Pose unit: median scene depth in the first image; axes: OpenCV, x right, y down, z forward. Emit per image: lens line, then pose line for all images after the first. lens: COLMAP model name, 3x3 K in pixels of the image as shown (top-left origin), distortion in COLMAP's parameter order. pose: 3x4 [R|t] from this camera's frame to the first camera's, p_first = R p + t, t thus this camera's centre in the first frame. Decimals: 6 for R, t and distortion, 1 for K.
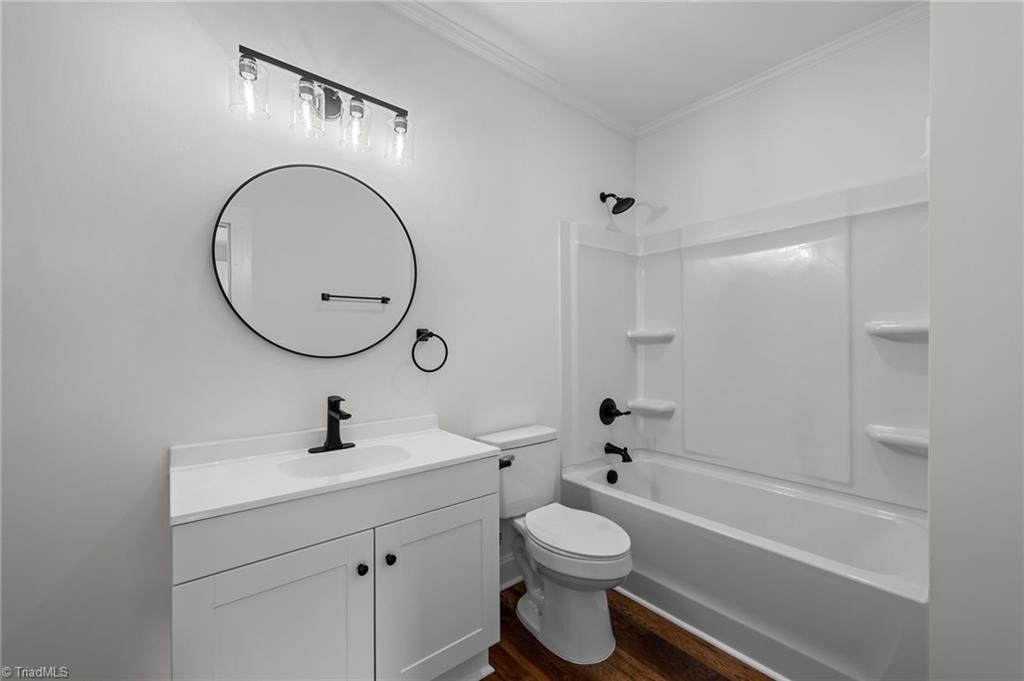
lens RADIAL K [[418.3, 0, 510.6], [0, 418.3, 335.6], [0, 0, 1]] dist [0.001366, -0.000076]
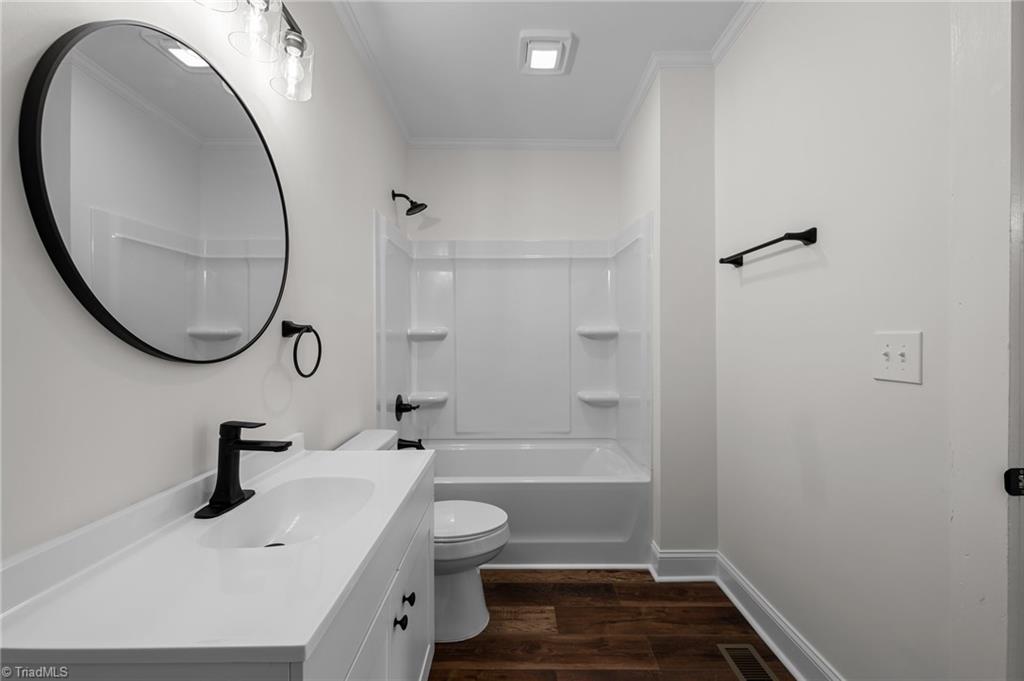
lens RADIAL K [[415.4, 0, 511.7], [0, 415.4, 333.8], [0, 0, 1]] dist [0.001776, 0.000069]
pose [[0.627221, 0.012791, 0.778736, -0.406570], [-0.012464, 0.999902, -0.006385, 0.005166], [-0.778742, -0.005702, 0.627319, 0.166292]]
